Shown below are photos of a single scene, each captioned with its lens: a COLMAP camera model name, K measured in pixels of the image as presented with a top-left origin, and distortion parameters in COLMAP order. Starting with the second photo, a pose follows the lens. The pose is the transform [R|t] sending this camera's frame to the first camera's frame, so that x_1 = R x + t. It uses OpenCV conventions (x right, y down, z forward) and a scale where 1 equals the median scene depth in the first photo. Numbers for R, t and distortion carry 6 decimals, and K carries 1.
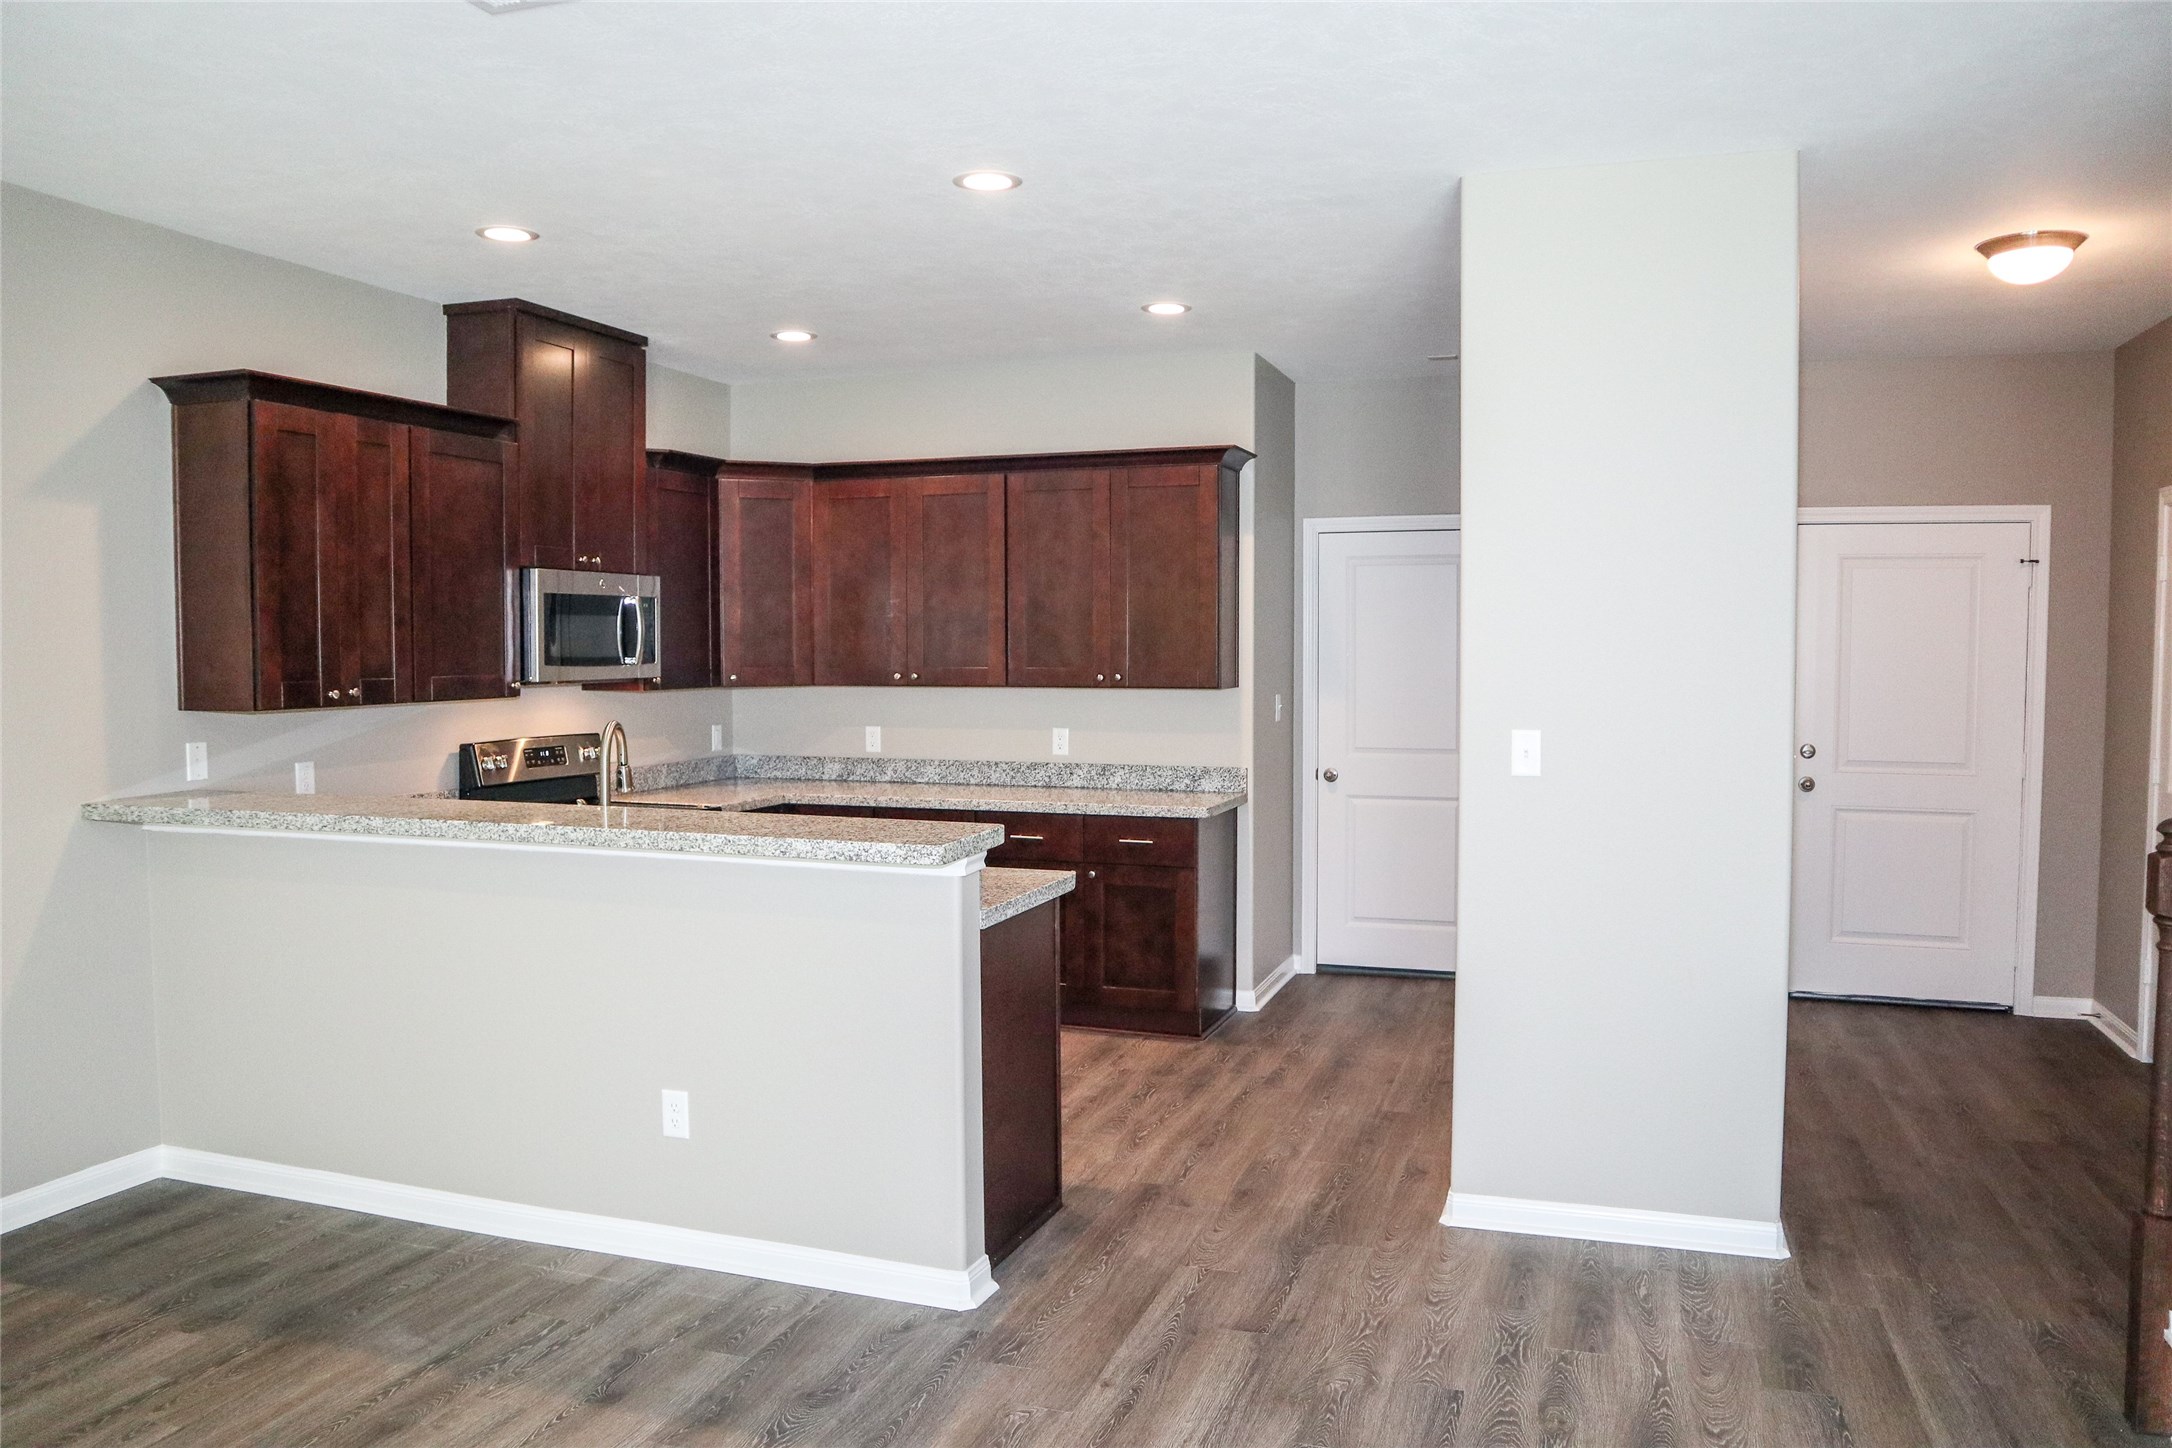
lens RADIAL K [[1582.5, 0, 1086.0], [0, 1582.5, 724.0], [0, 0, 1]] dist [-0.113753, 0.085601]
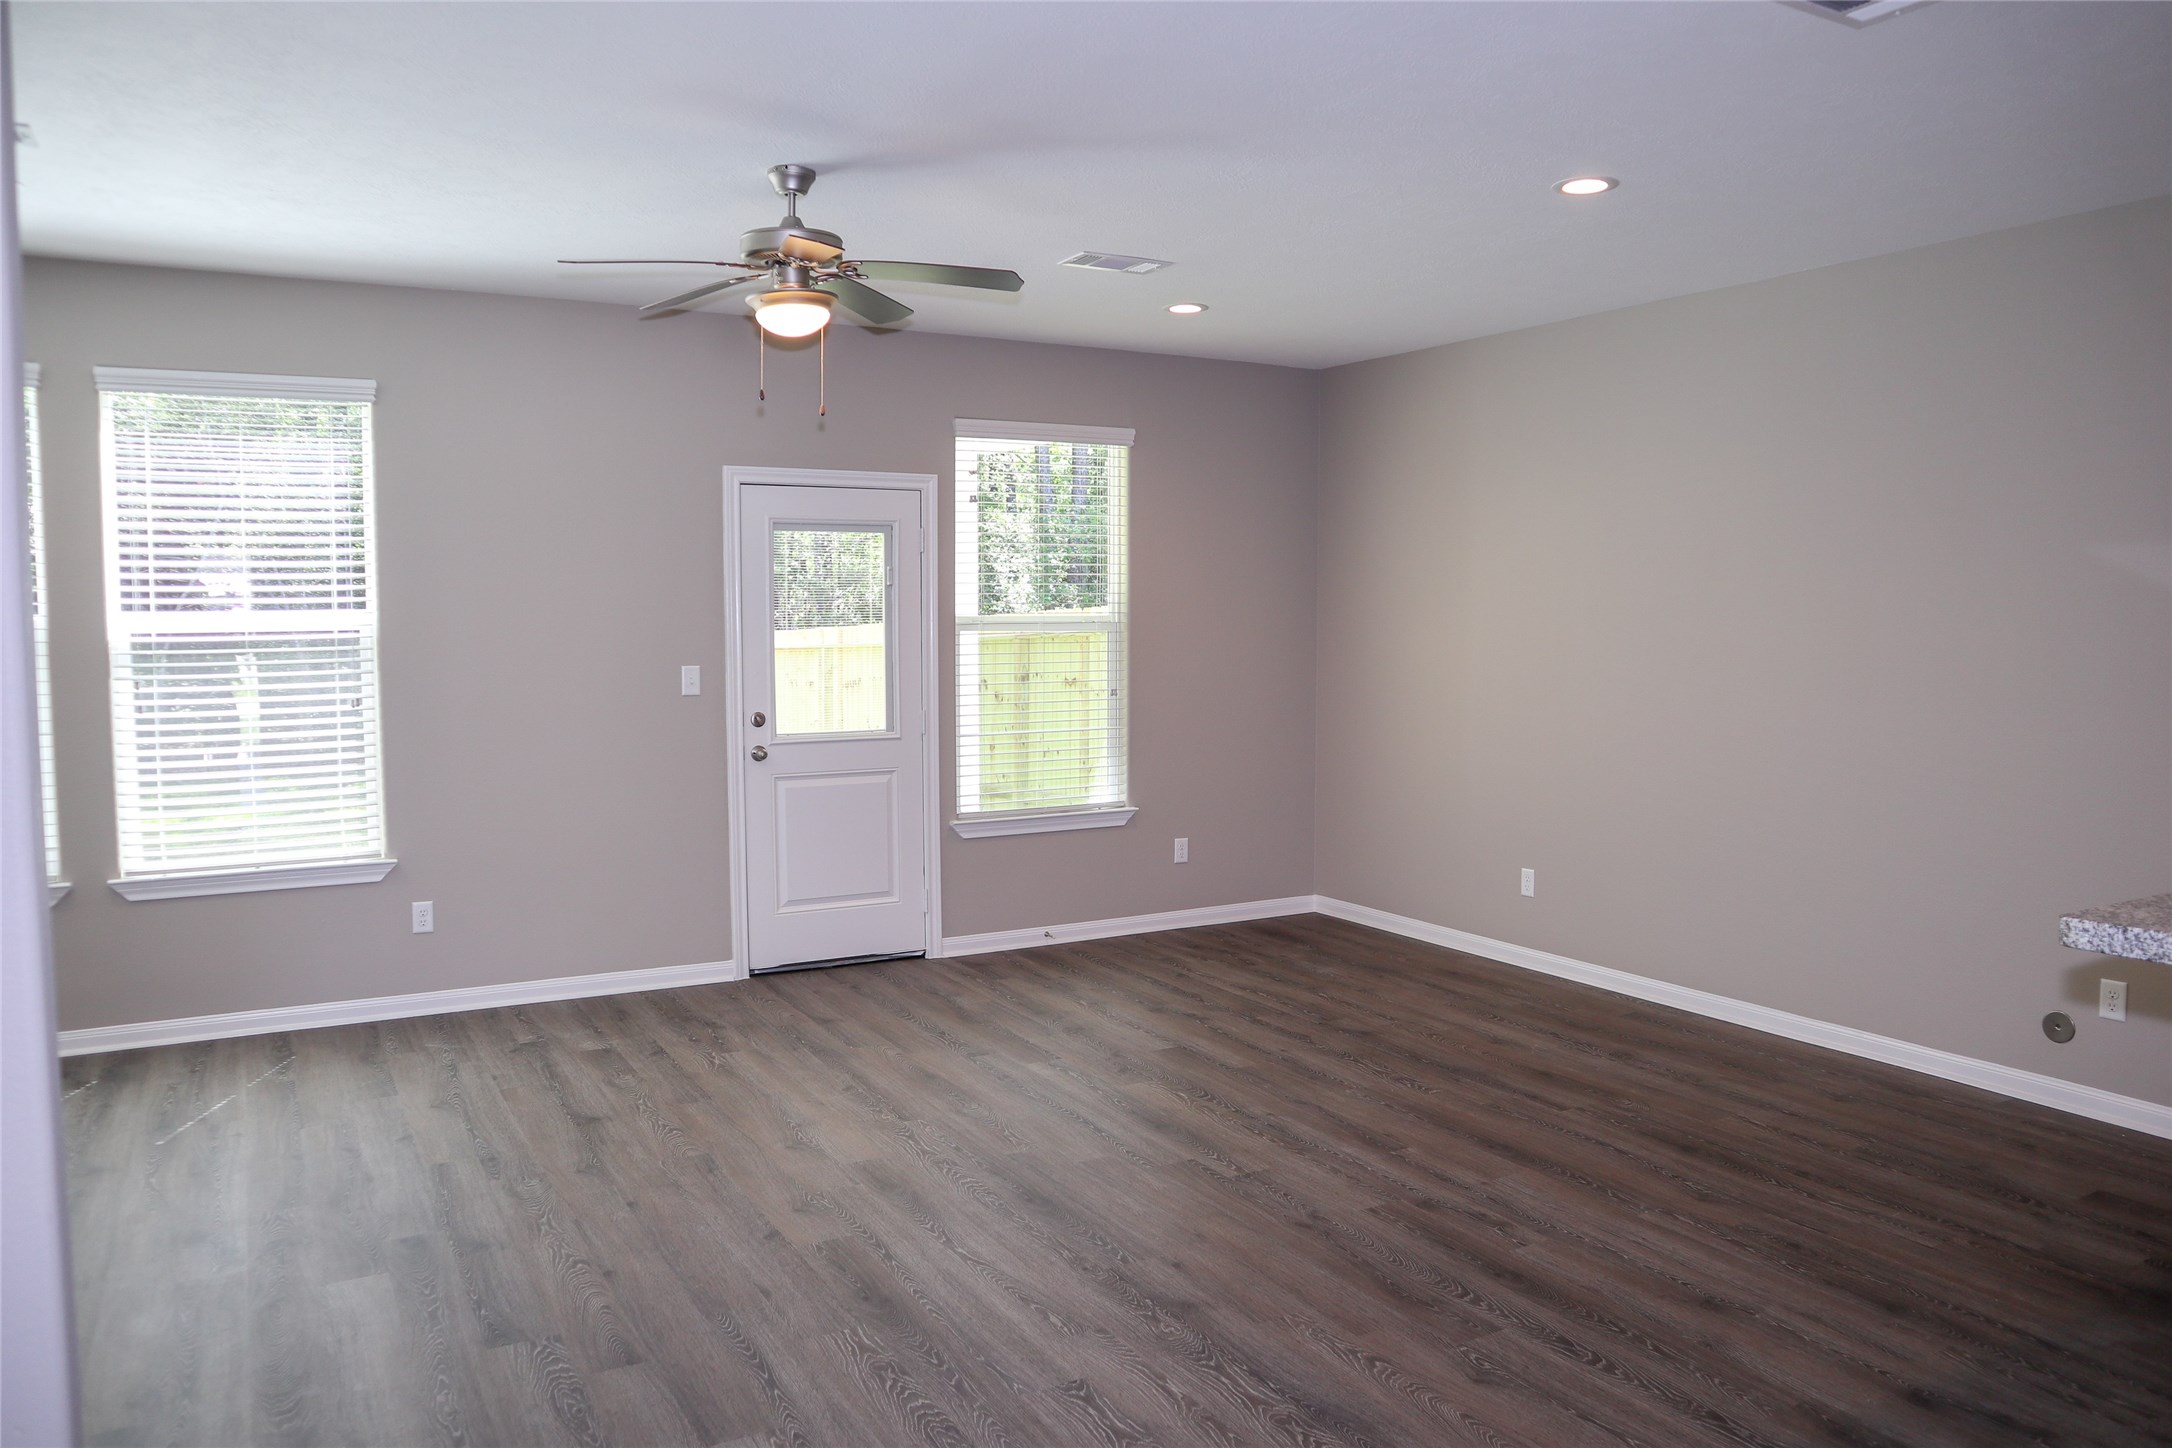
lens RADIAL K [[1538.1, 0, 1099.0], [0, 1538.1, 718.7], [0, 0, 1]] dist [-0.120596, 0.072785]
pose [[-0.644501, 0.056953, -0.762480, 0.397139], [-0.042170, 0.993056, 0.109821, -0.037249], [0.763440, 0.102933, -0.637624, 0.652565]]
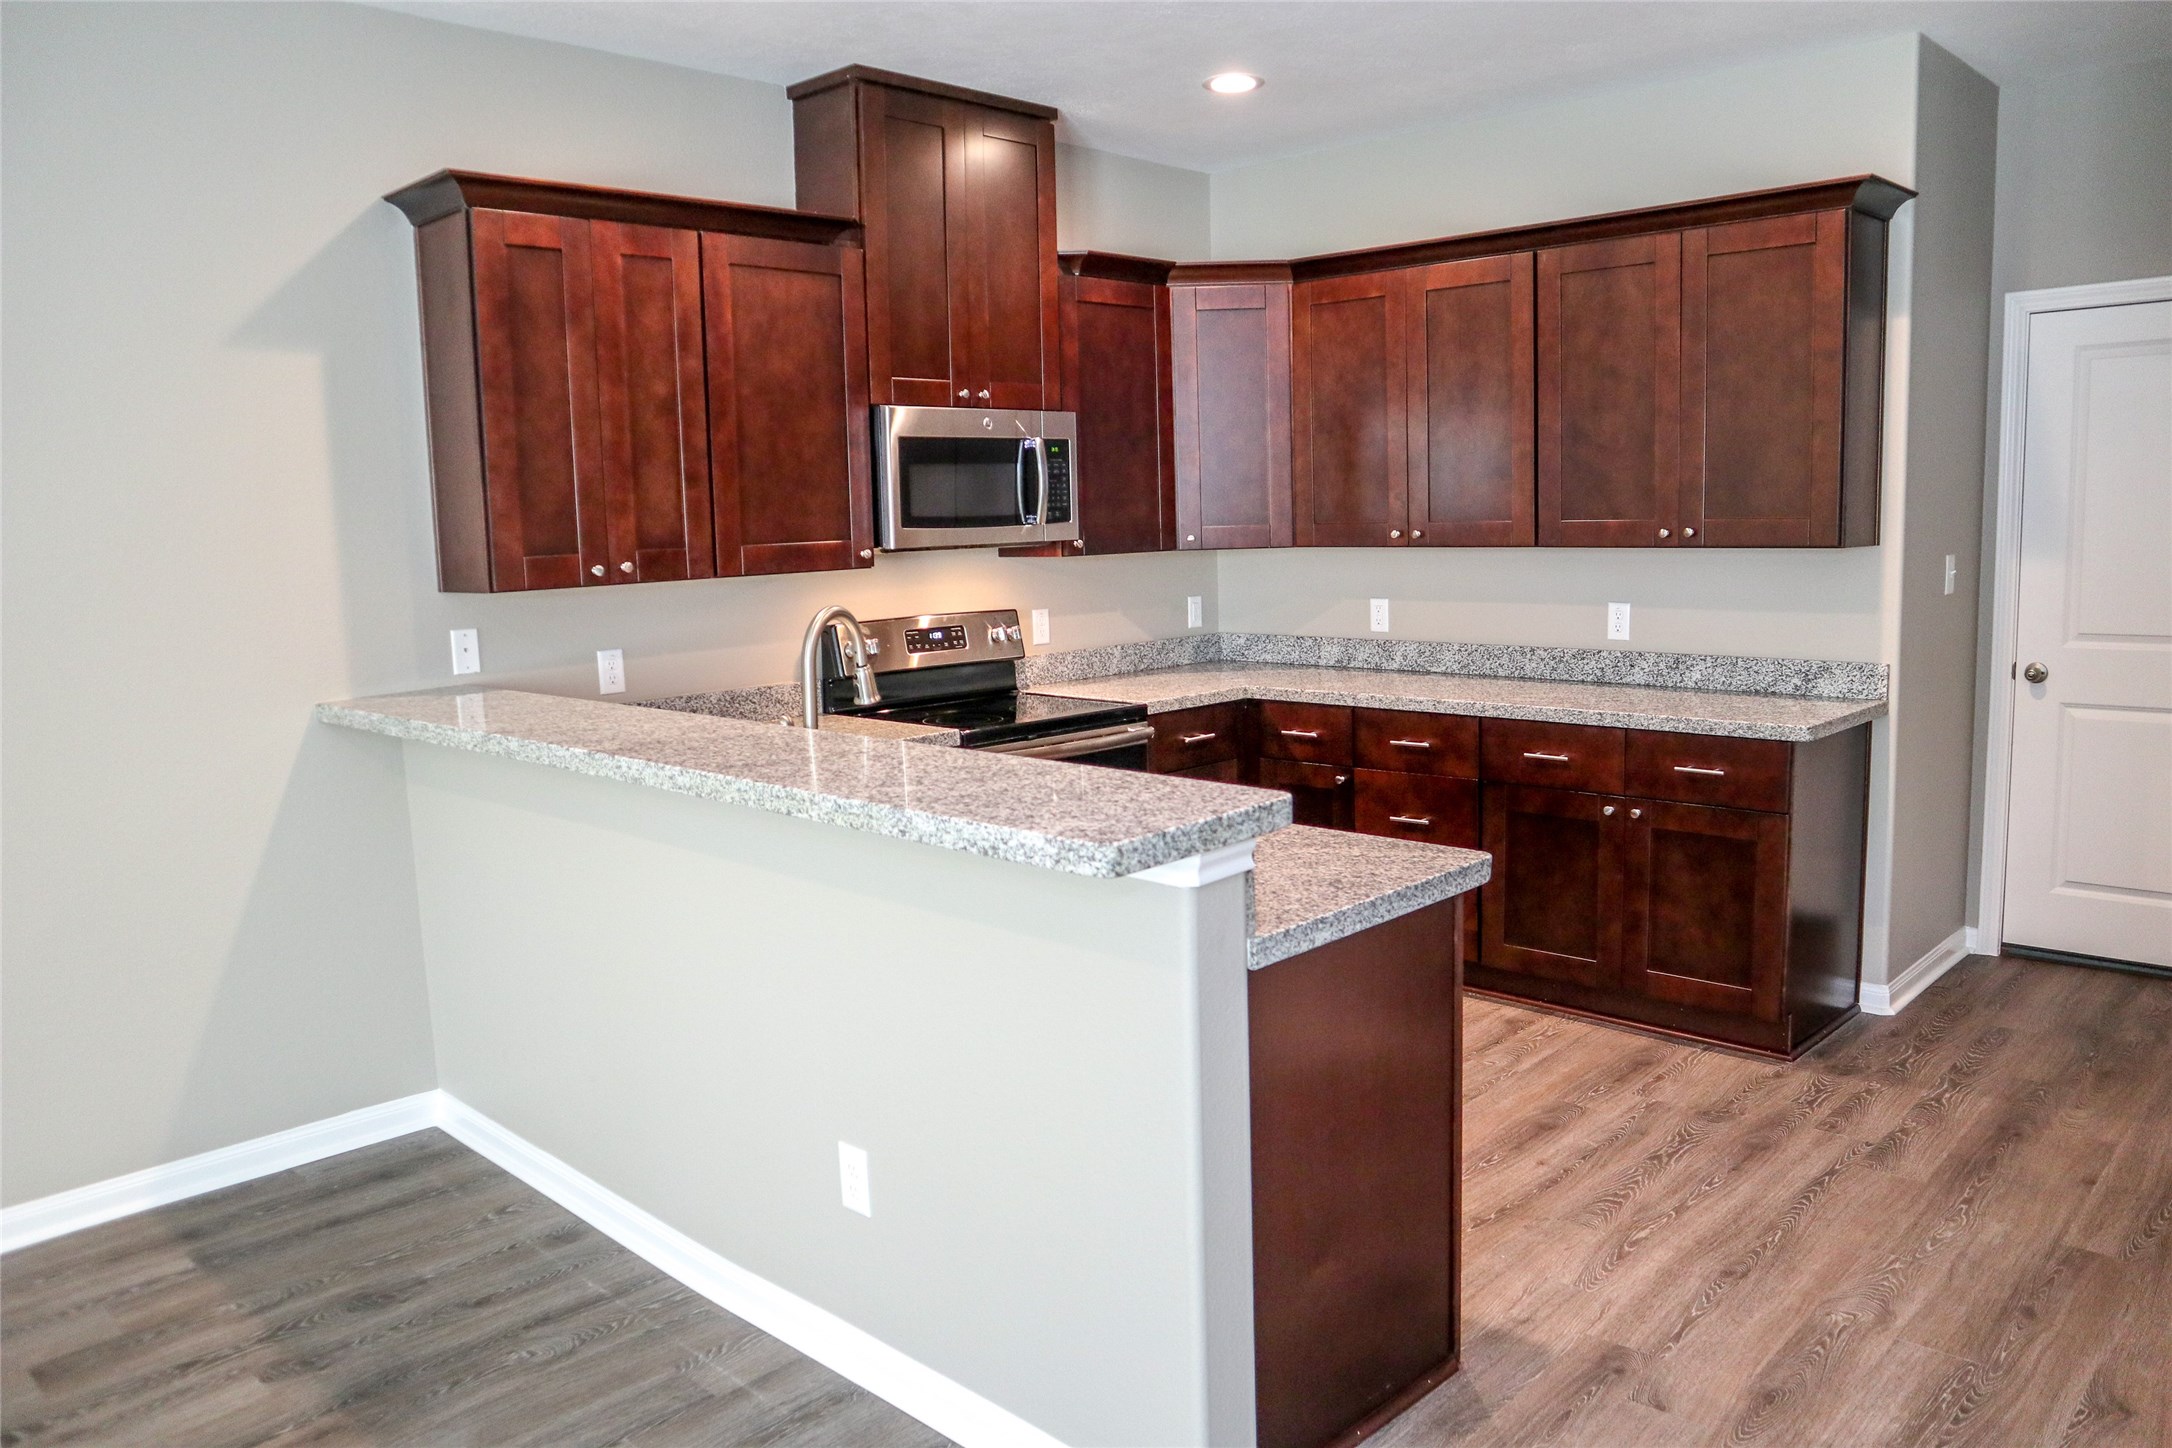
lens RADIAL K [[1582.5, 0, 1086.0], [0, 1582.5, 724.0], [0, 0, 1]] dist [-0.113753, 0.085601]
pose [[0.907666, 0.032922, -0.418400, 0.079614], [0.005115, 0.995977, 0.089467, -0.009302], [0.419662, -0.083346, 0.903846, 0.299443]]
